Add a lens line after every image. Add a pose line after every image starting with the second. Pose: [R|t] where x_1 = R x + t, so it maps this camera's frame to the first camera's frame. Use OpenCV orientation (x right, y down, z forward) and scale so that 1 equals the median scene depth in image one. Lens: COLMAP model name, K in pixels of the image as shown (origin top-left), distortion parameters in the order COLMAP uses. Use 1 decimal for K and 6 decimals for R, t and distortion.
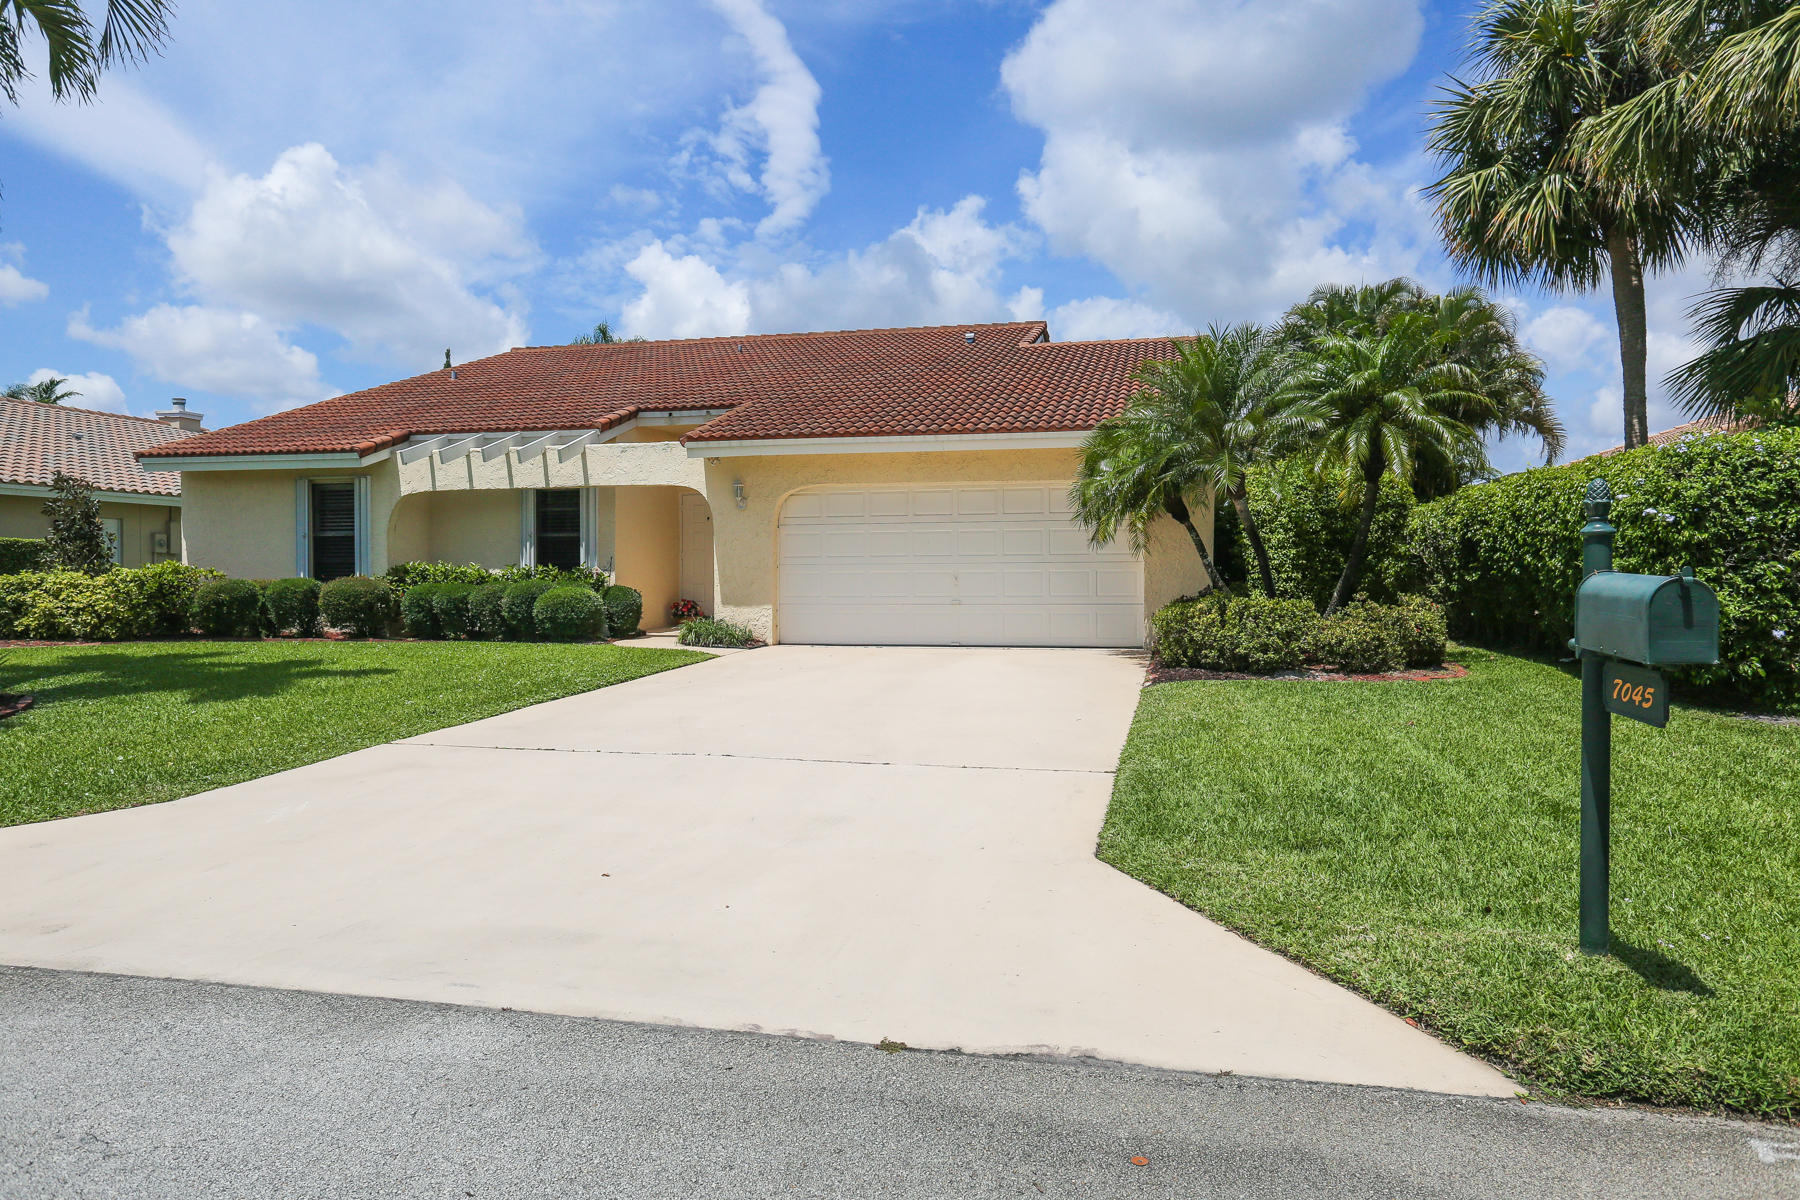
lens RADIAL K [[1196.3, 0, 901.6], [0, 1196.3, 582.9], [0, 0, 1]] dist [-0.037798, 0.044913]
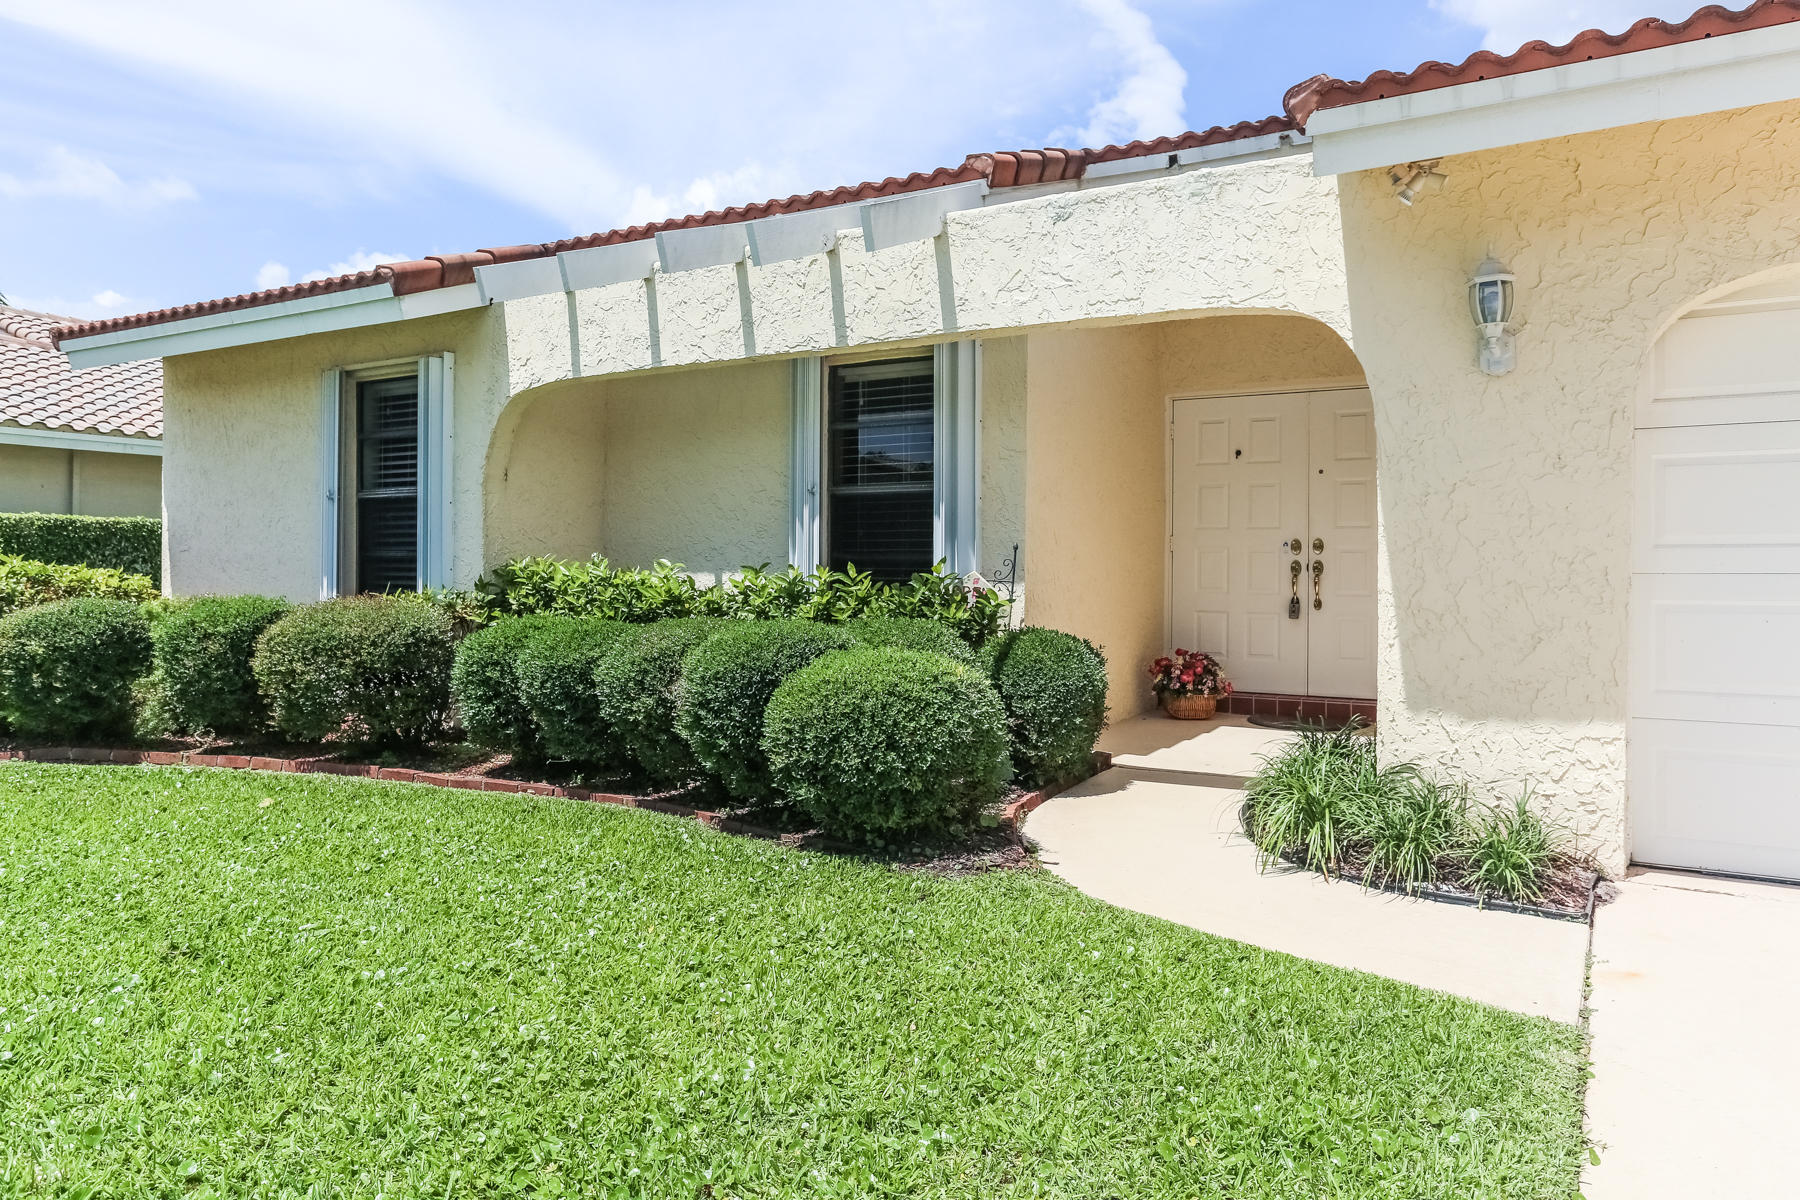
lens RADIAL K [[1196.3, 0, 901.6], [0, 1196.3, 582.9], [0, 0, 1]] dist [-0.037798, 0.044913]
pose [[0.953787, 0.009602, -0.300329, -0.171456], [-0.007858, 0.999945, 0.007016, -0.013031], [0.300380, -0.004332, 0.953810, 0.660077]]
